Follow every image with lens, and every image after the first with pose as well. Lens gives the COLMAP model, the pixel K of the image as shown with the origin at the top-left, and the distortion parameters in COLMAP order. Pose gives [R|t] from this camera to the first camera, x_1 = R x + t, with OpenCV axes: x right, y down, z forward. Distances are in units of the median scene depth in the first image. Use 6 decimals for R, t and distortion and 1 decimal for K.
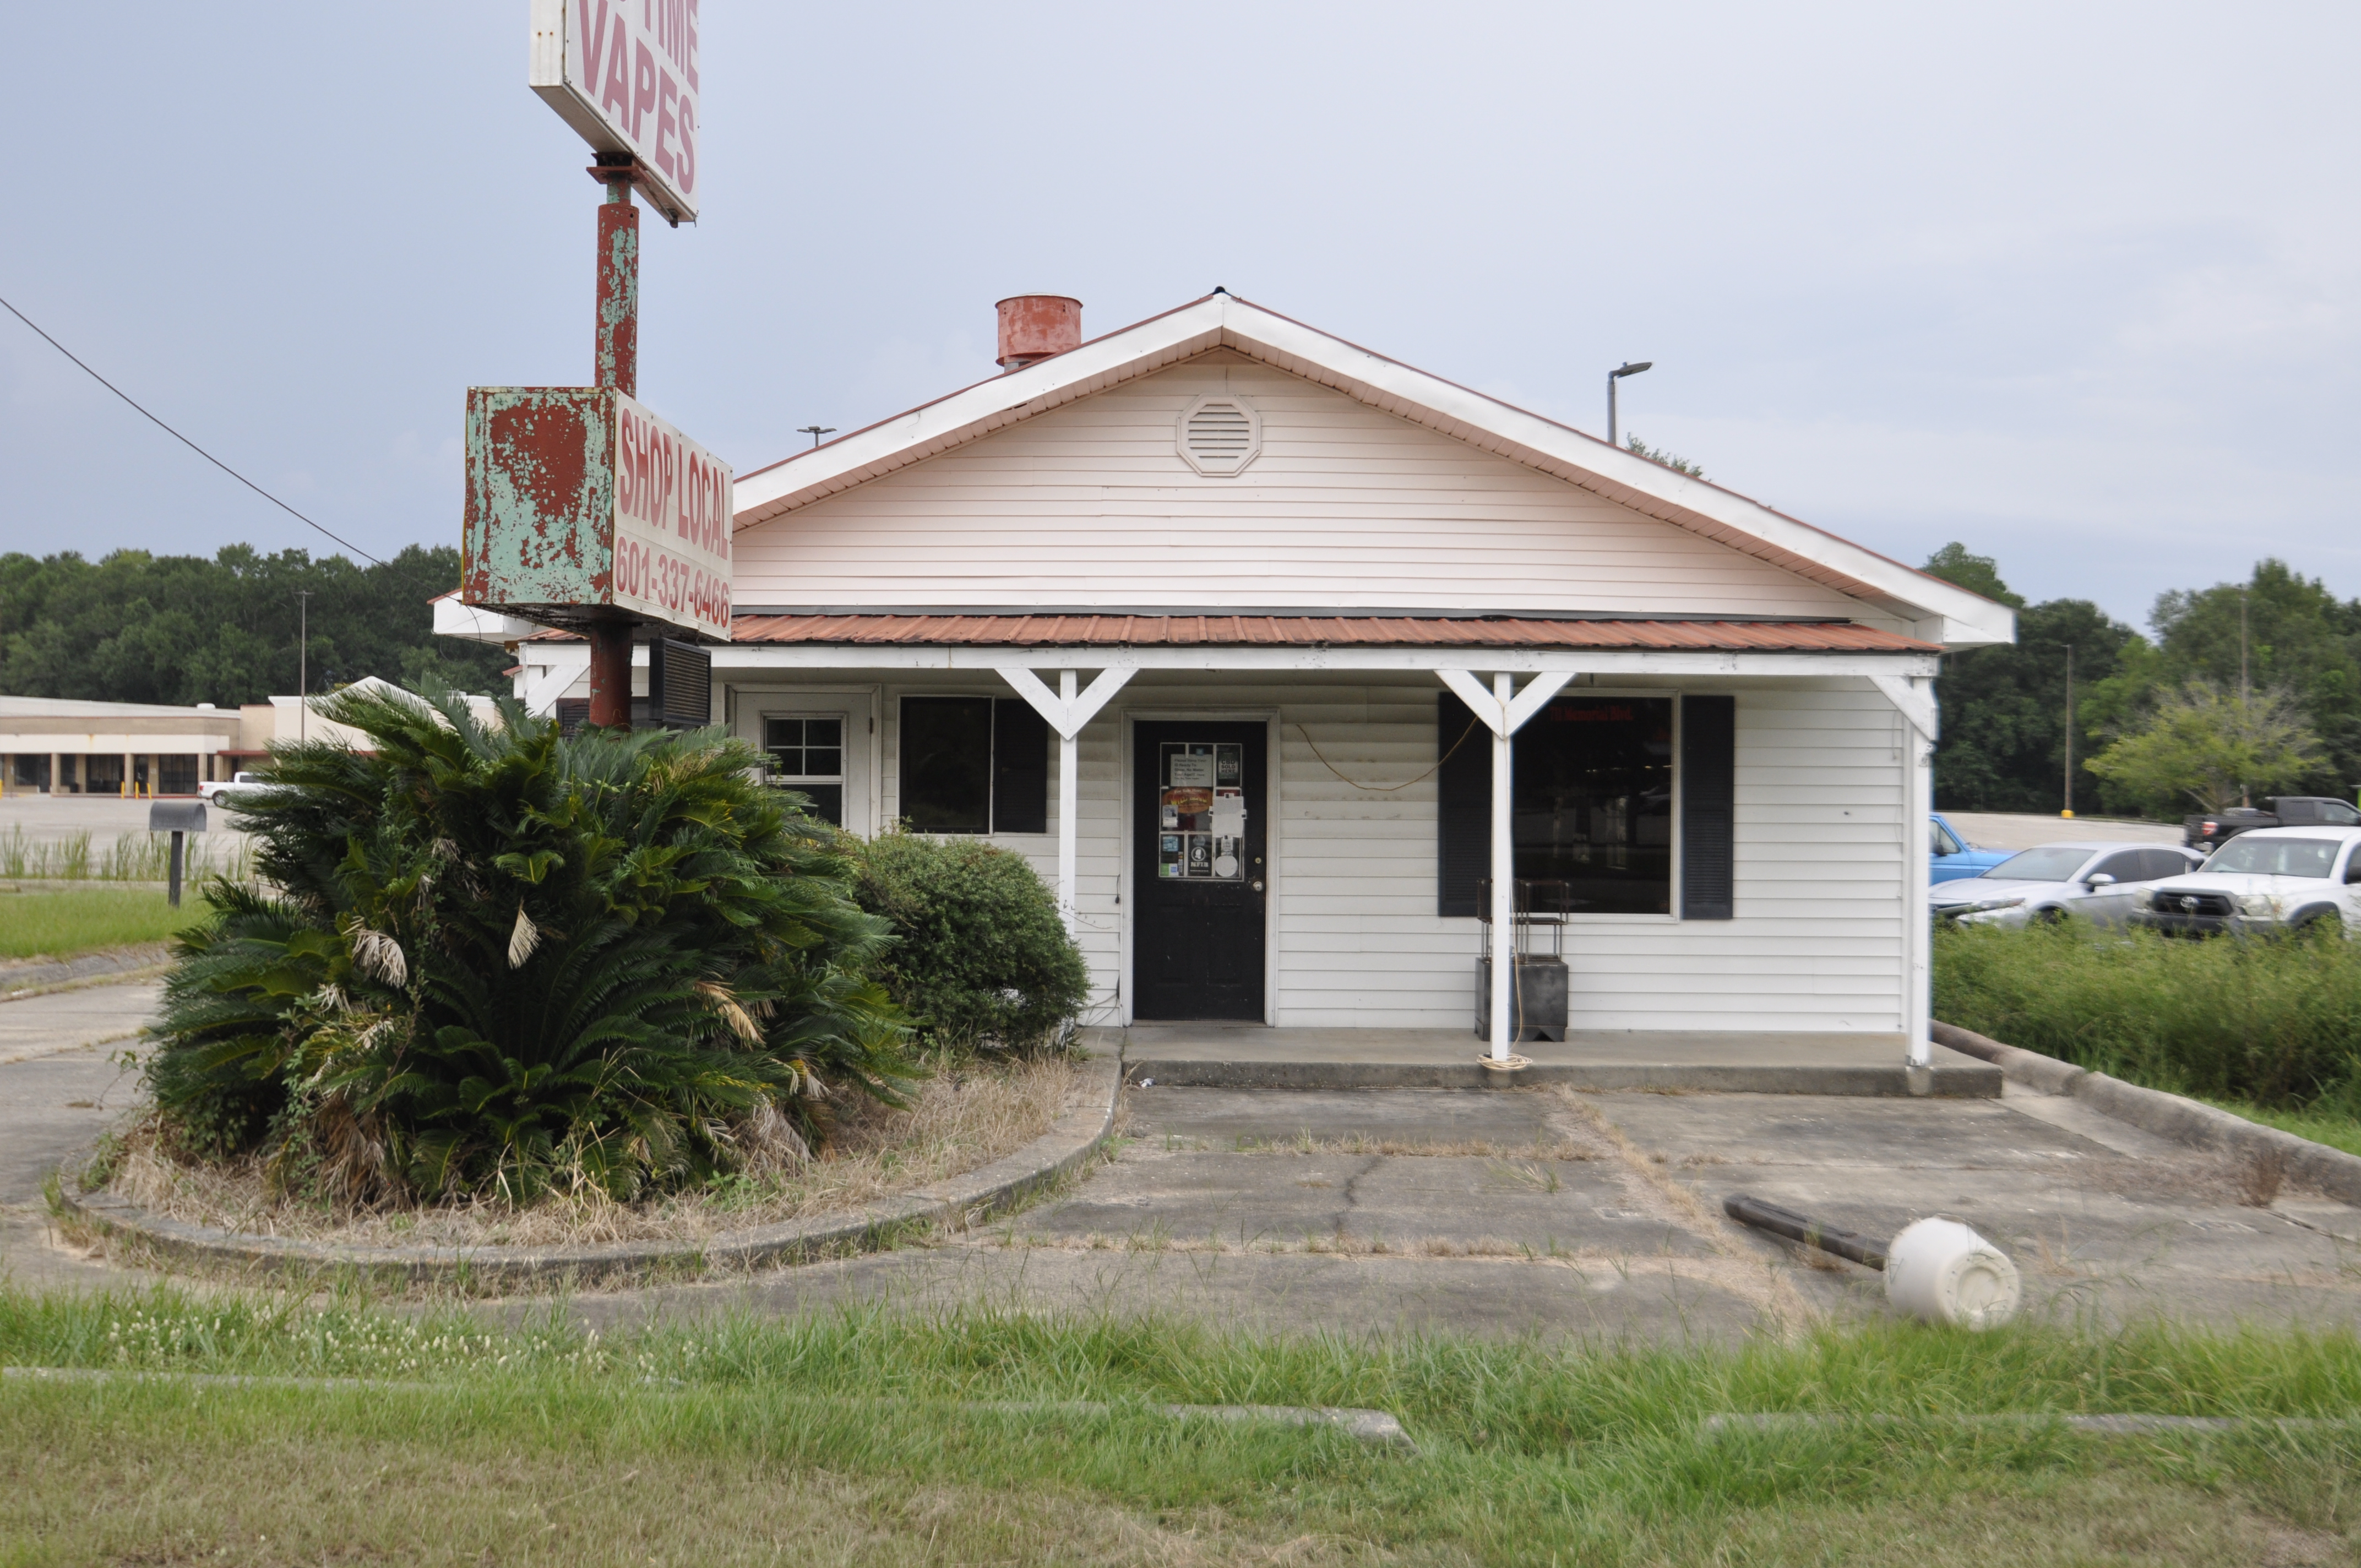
lens RADIAL K [[2374.6, 0, 1141.2], [0, 2374.6, 737.3], [0, 0, 1]] dist [-0.078767, 0.000000]
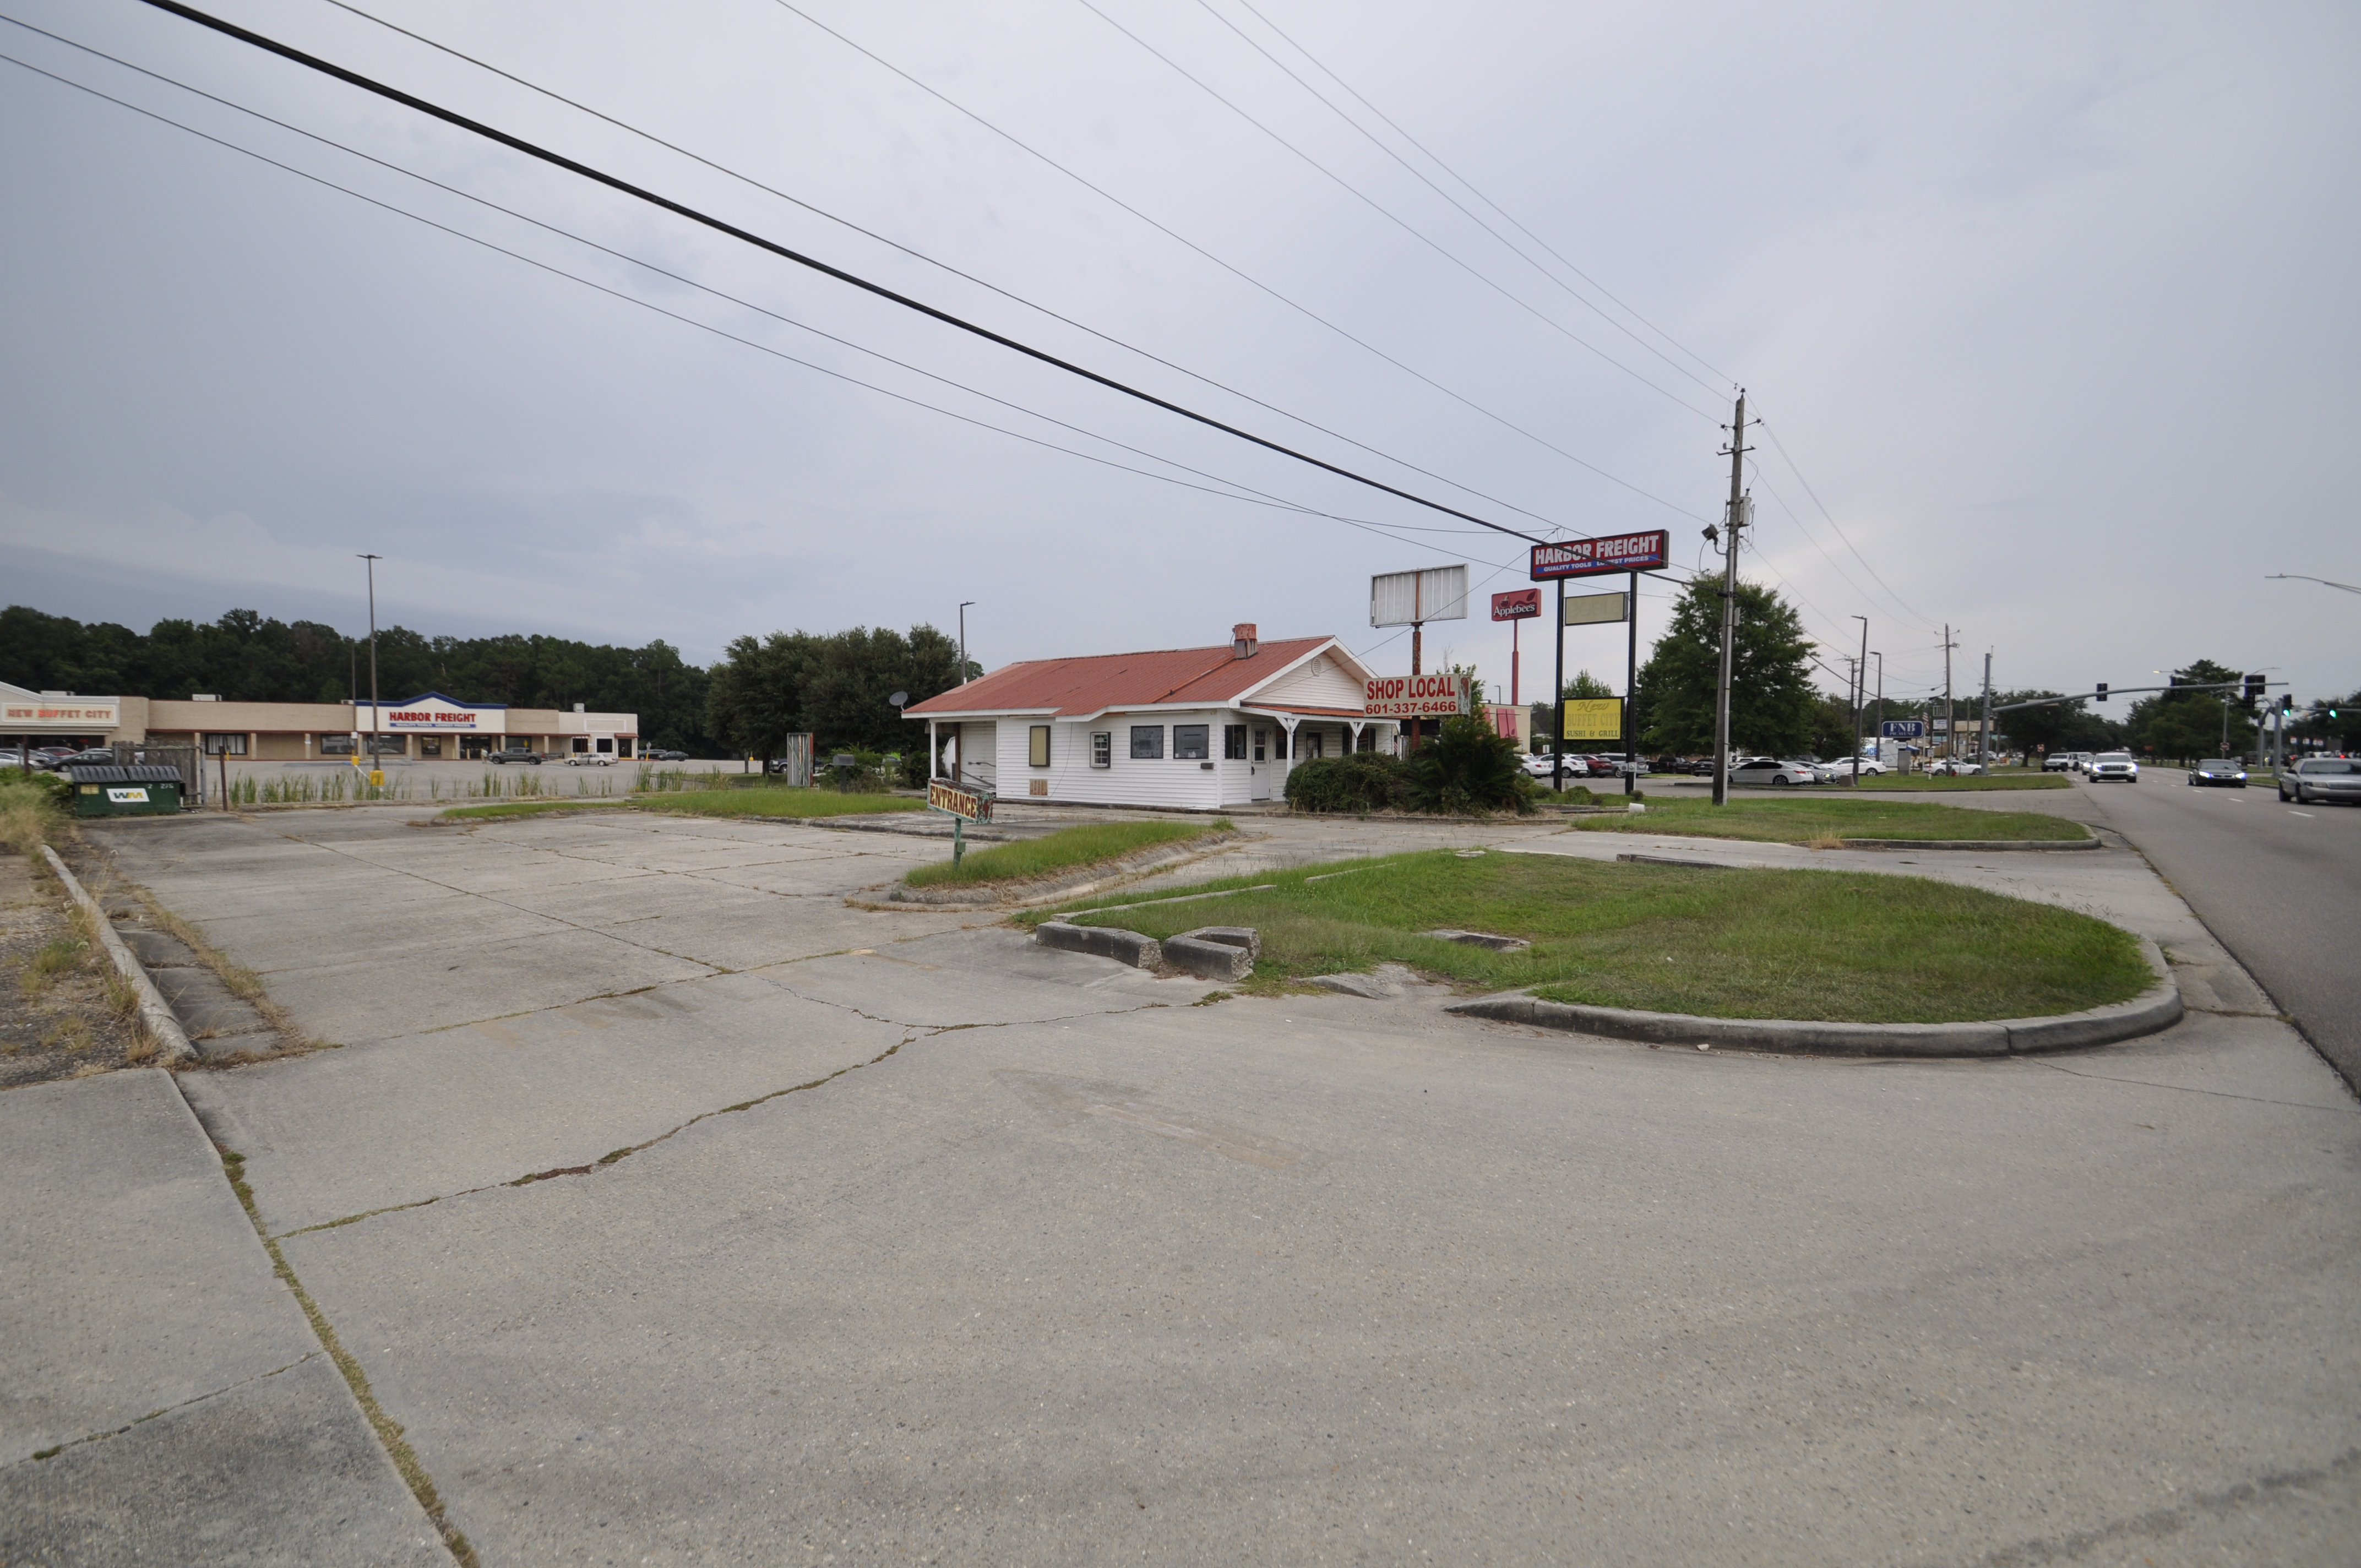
lens RADIAL K [[1032.2, 0, 1141.8], [0, 1032.2, 767.9], [0, 0, 1]] dist [0.005007, -0.010271]
pose [[0.651255, -0.017545, 0.758656, -1.748272], [-0.013869, 0.999291, 0.035015, -0.004517], [-0.758732, -0.033326, 0.650550, 0.012849]]
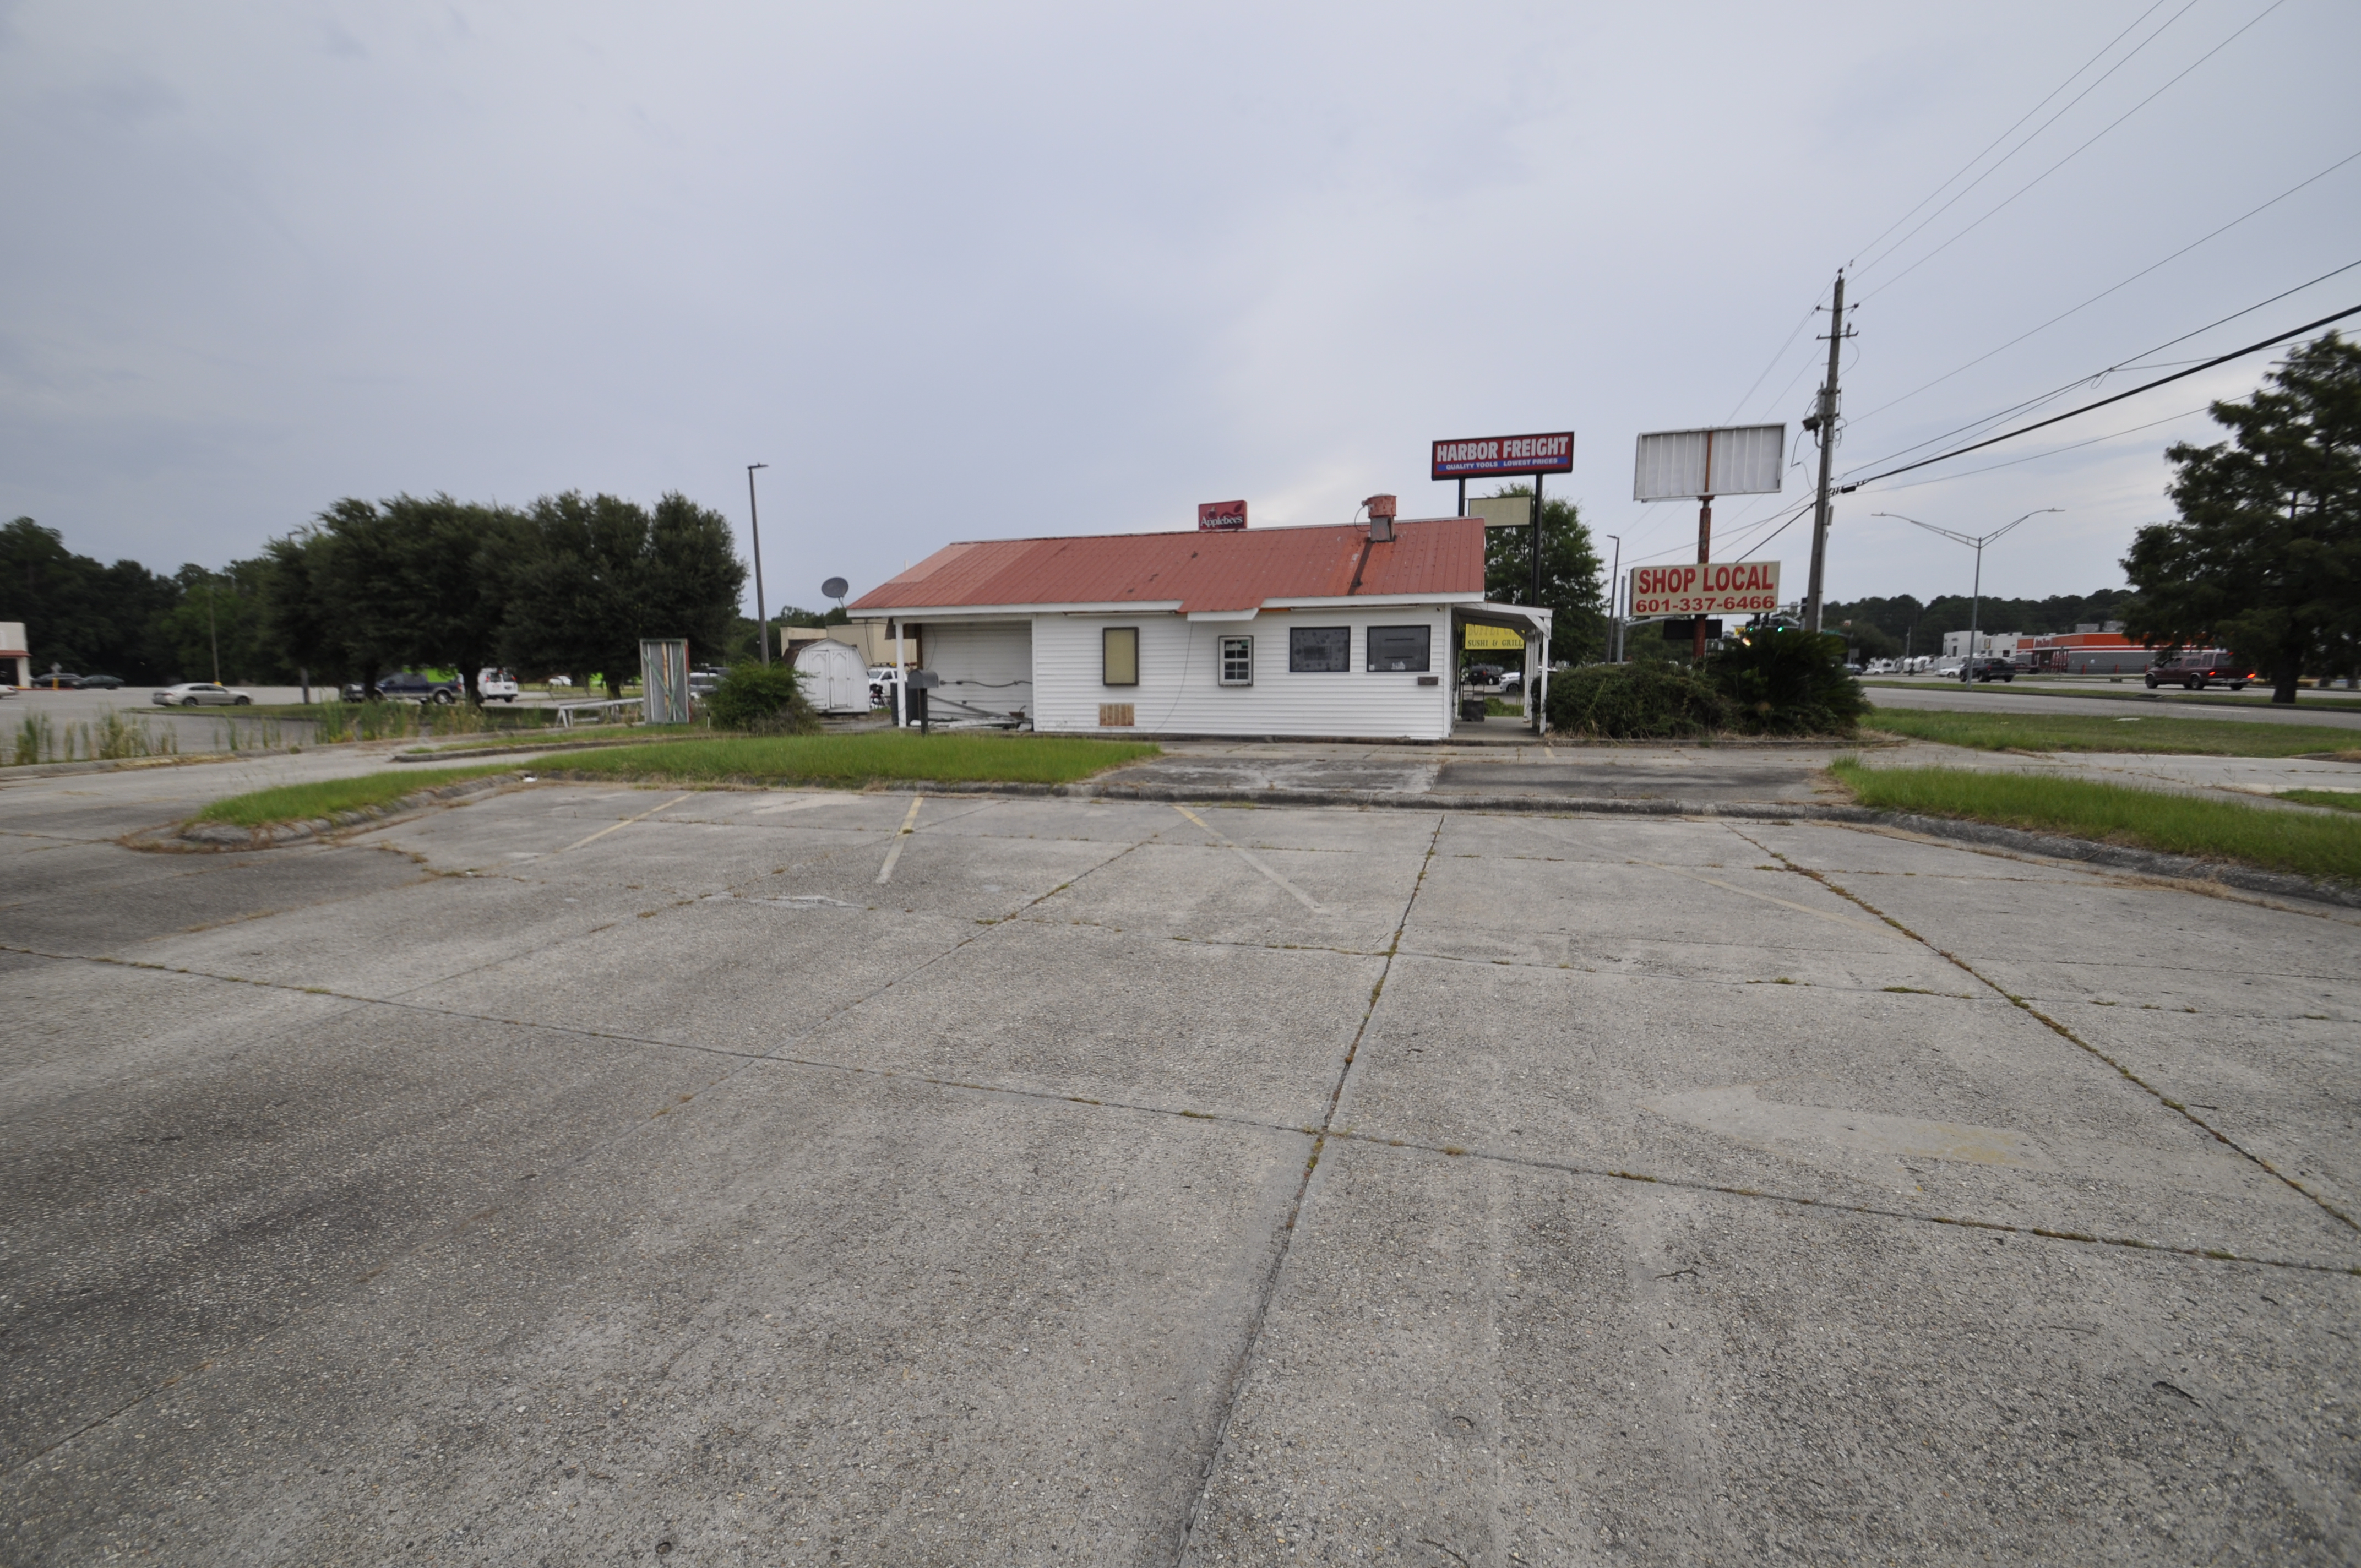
lens RADIAL K [[1032.2, 0, 1139.1], [0, 1032.2, 779.9], [0, 0, 1]] dist [0.005007, -0.010271]
pose [[0.296641, -0.112059, 0.948392, -1.709812], [-0.011461, 0.992602, 0.120868, 0.025688], [-0.954920, -0.046724, 0.293162, 1.141787]]
